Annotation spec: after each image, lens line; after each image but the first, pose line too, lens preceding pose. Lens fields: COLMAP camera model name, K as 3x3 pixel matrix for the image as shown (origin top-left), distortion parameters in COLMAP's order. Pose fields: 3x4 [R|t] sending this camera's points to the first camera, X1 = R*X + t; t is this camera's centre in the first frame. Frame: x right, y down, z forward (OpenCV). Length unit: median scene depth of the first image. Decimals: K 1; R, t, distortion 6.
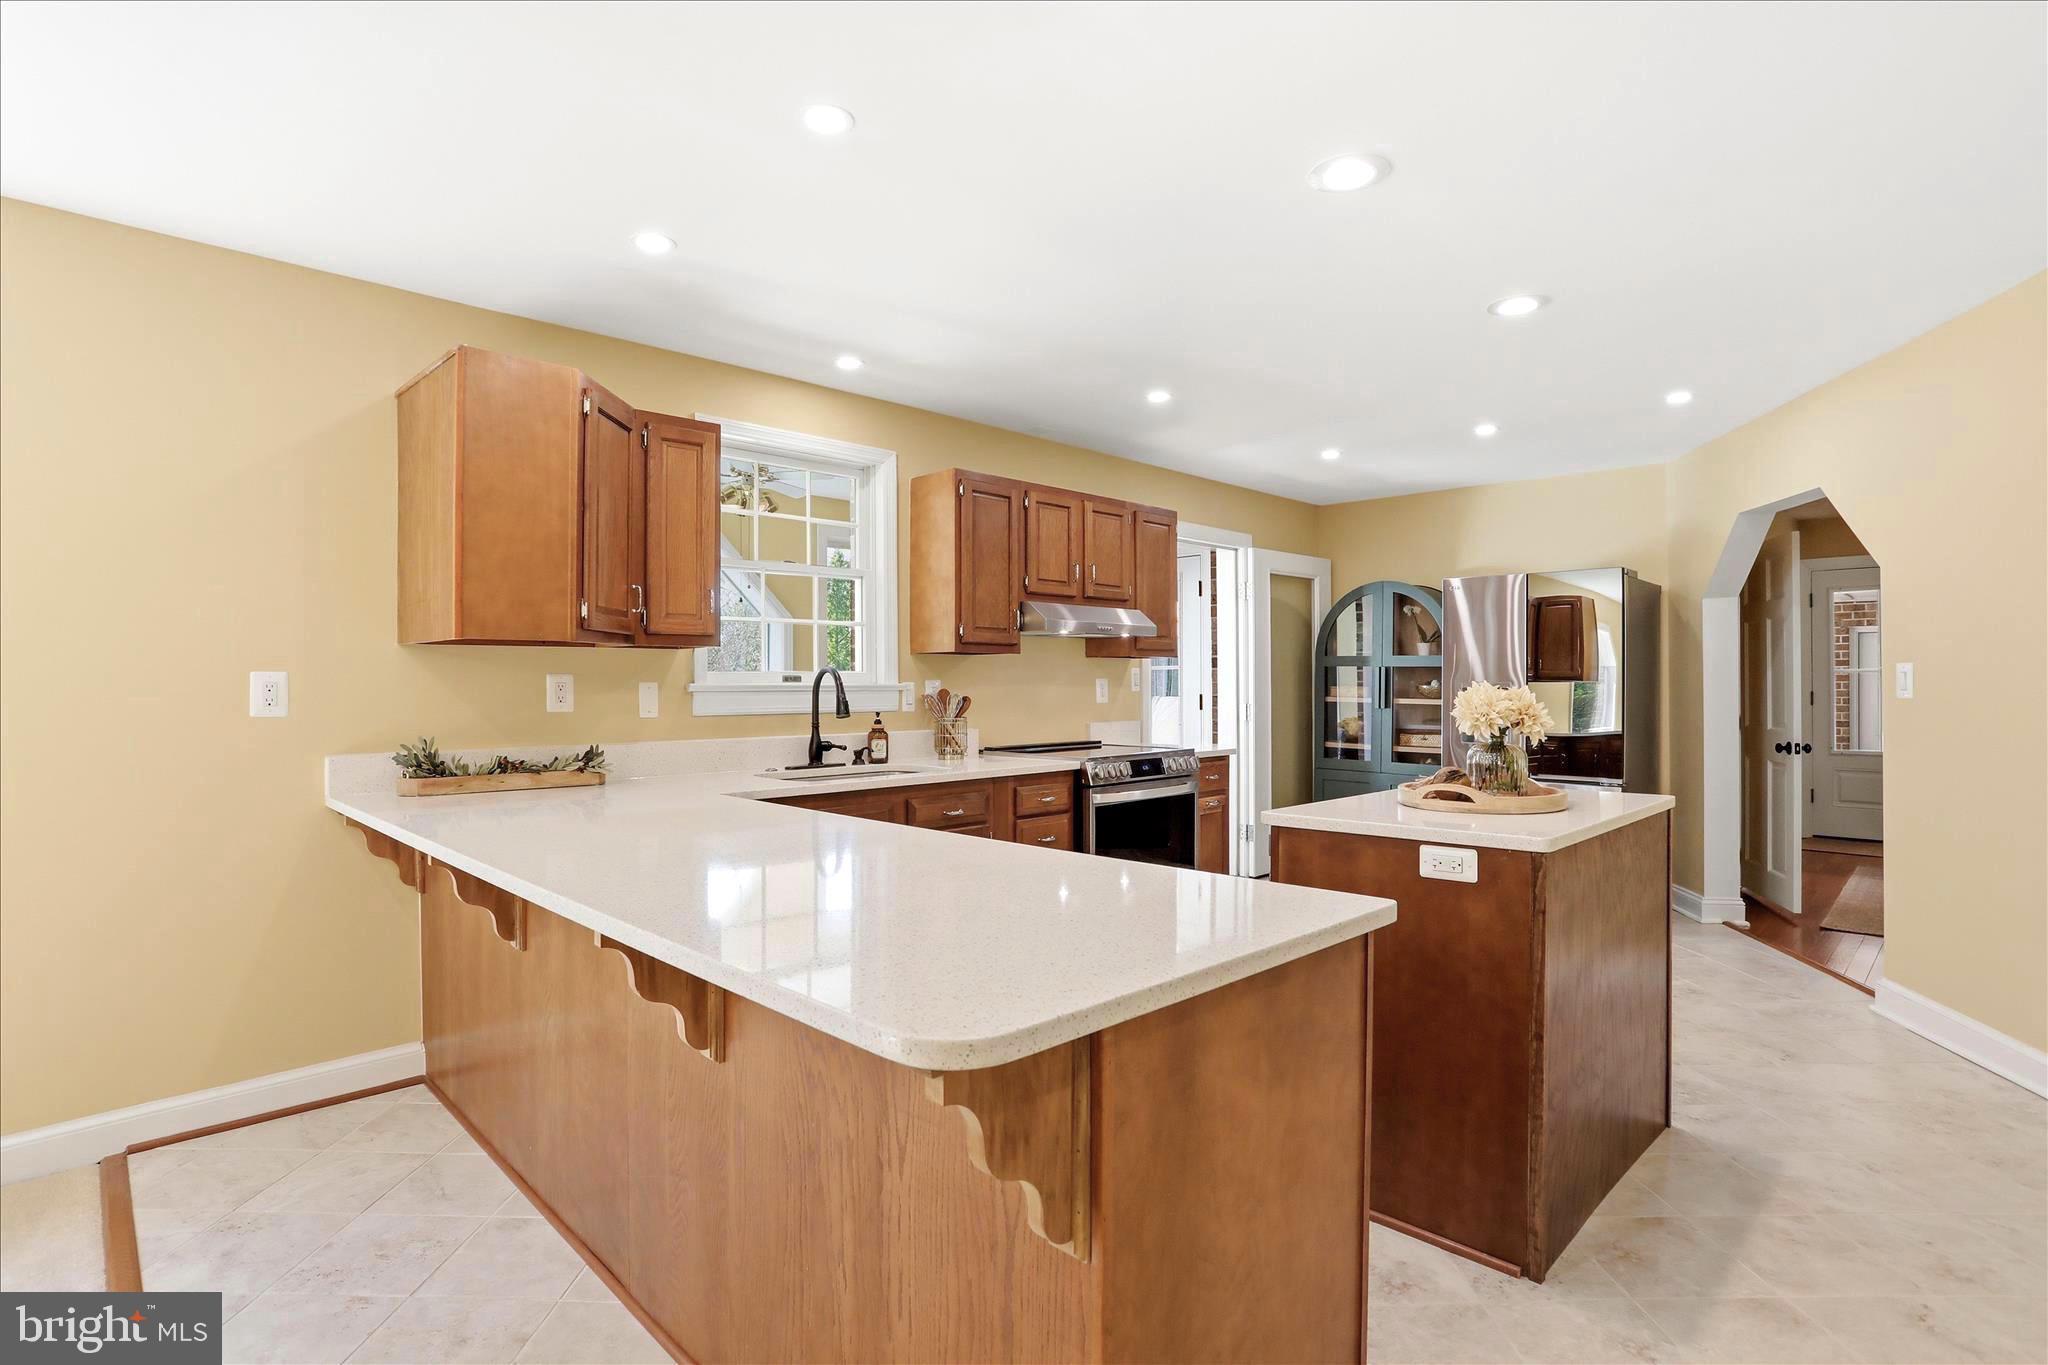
lens RADIAL K [[994.1, 0, 1024.0], [0, 994.1, 682.5], [0, 0, 1]] dist [-0.040595, 0.000547]
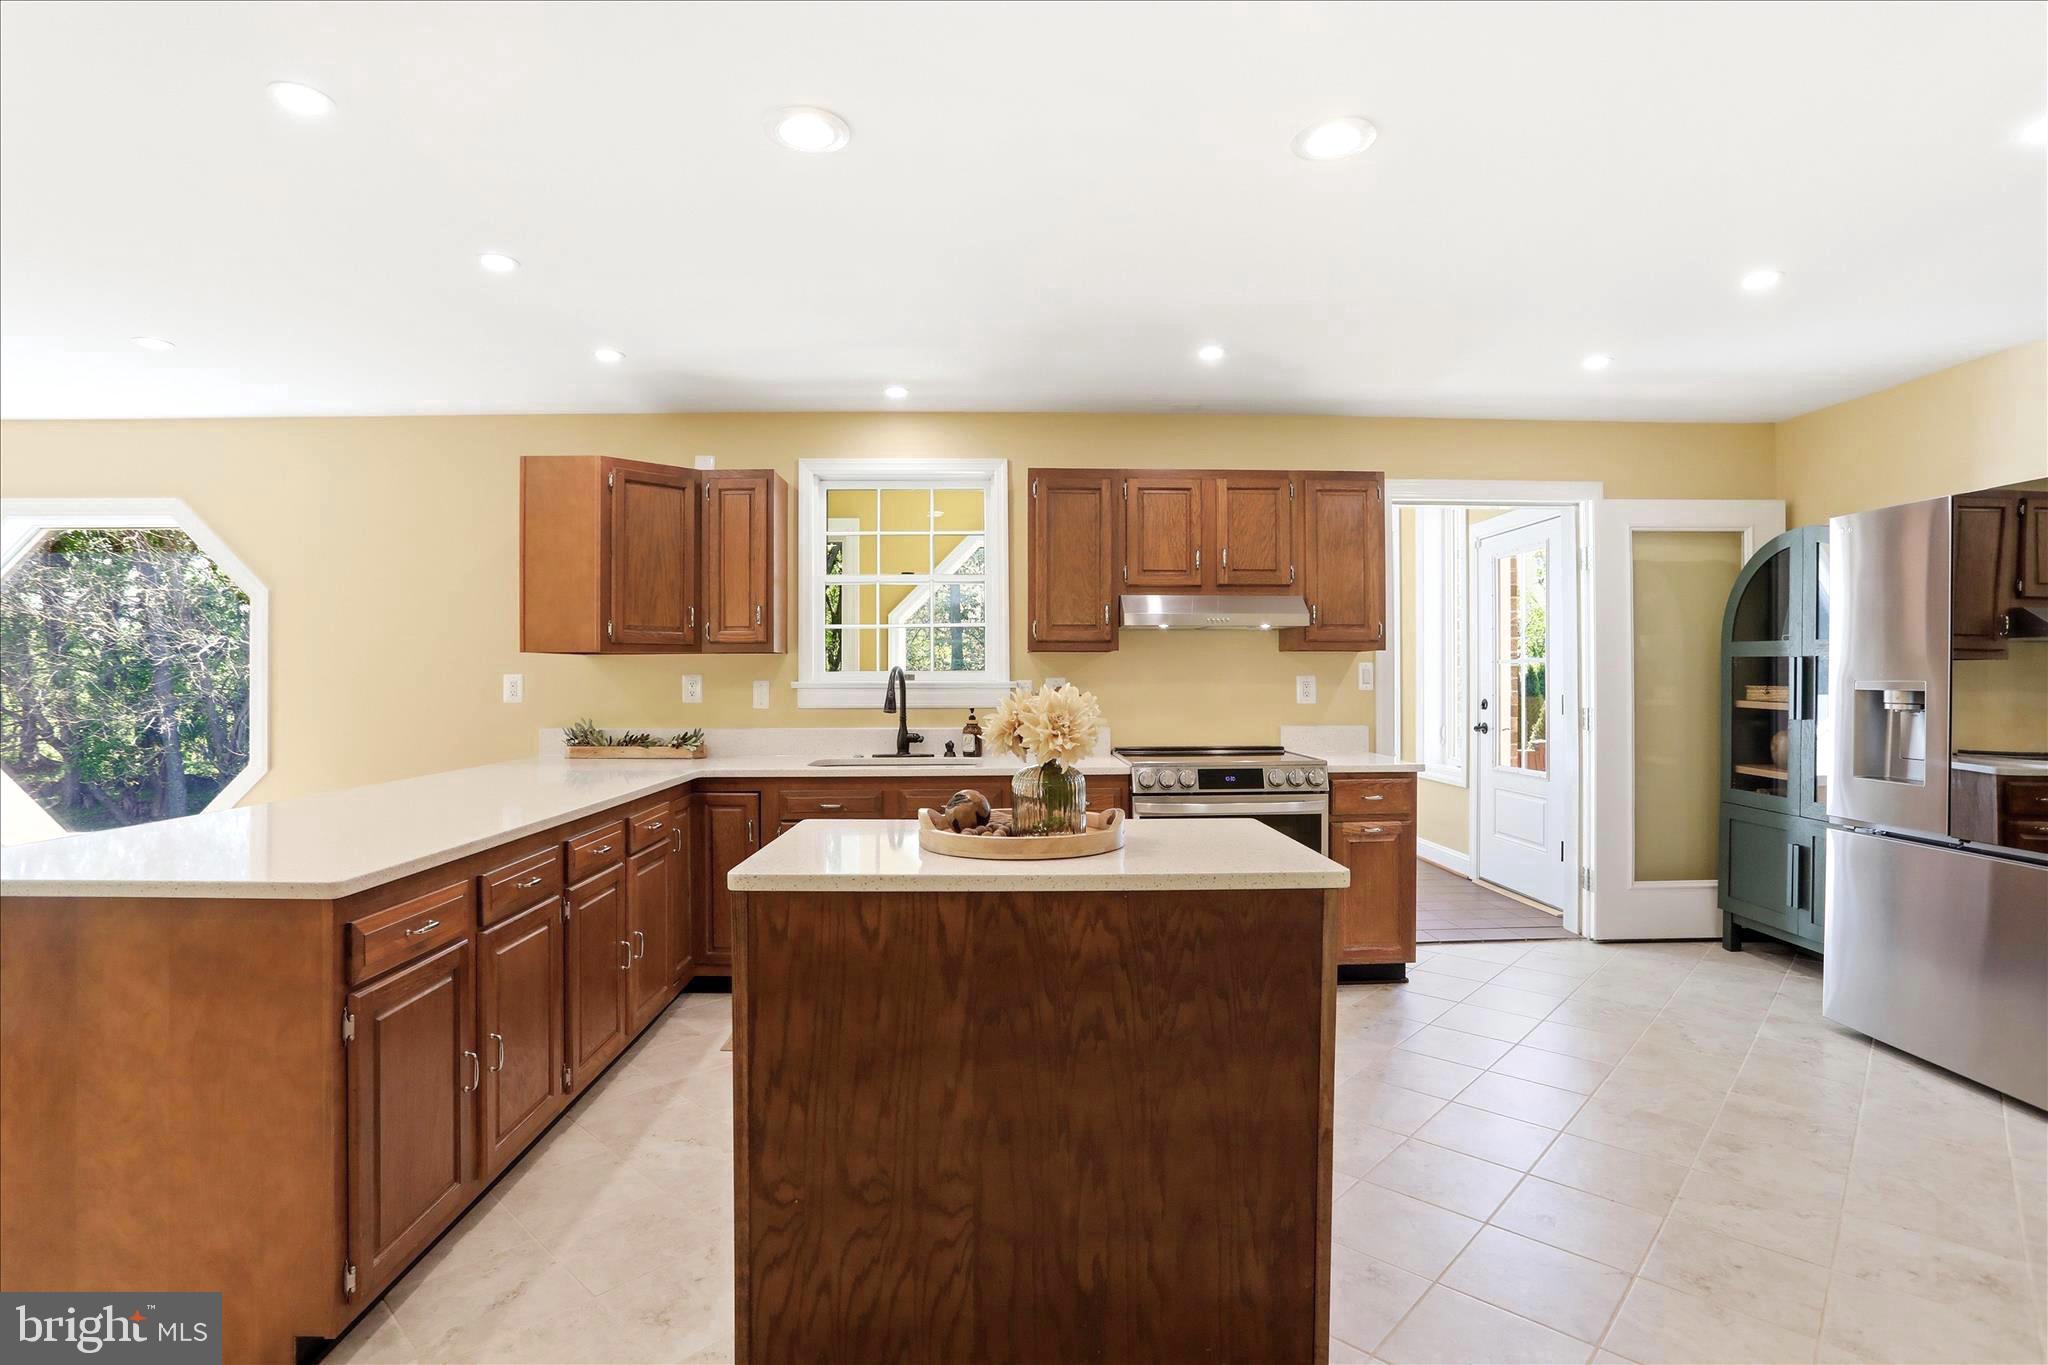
lens RADIAL K [[994.1, 0, 1024.0], [0, 994.1, 682.5], [0, 0, 1]] dist [-0.040595, 0.000547]
pose [[0.736528, 0.003054, -0.676401, 0.593184], [0.001158, 0.999983, 0.005776, -0.004003], [0.676406, -0.005038, 0.736511, 0.242212]]
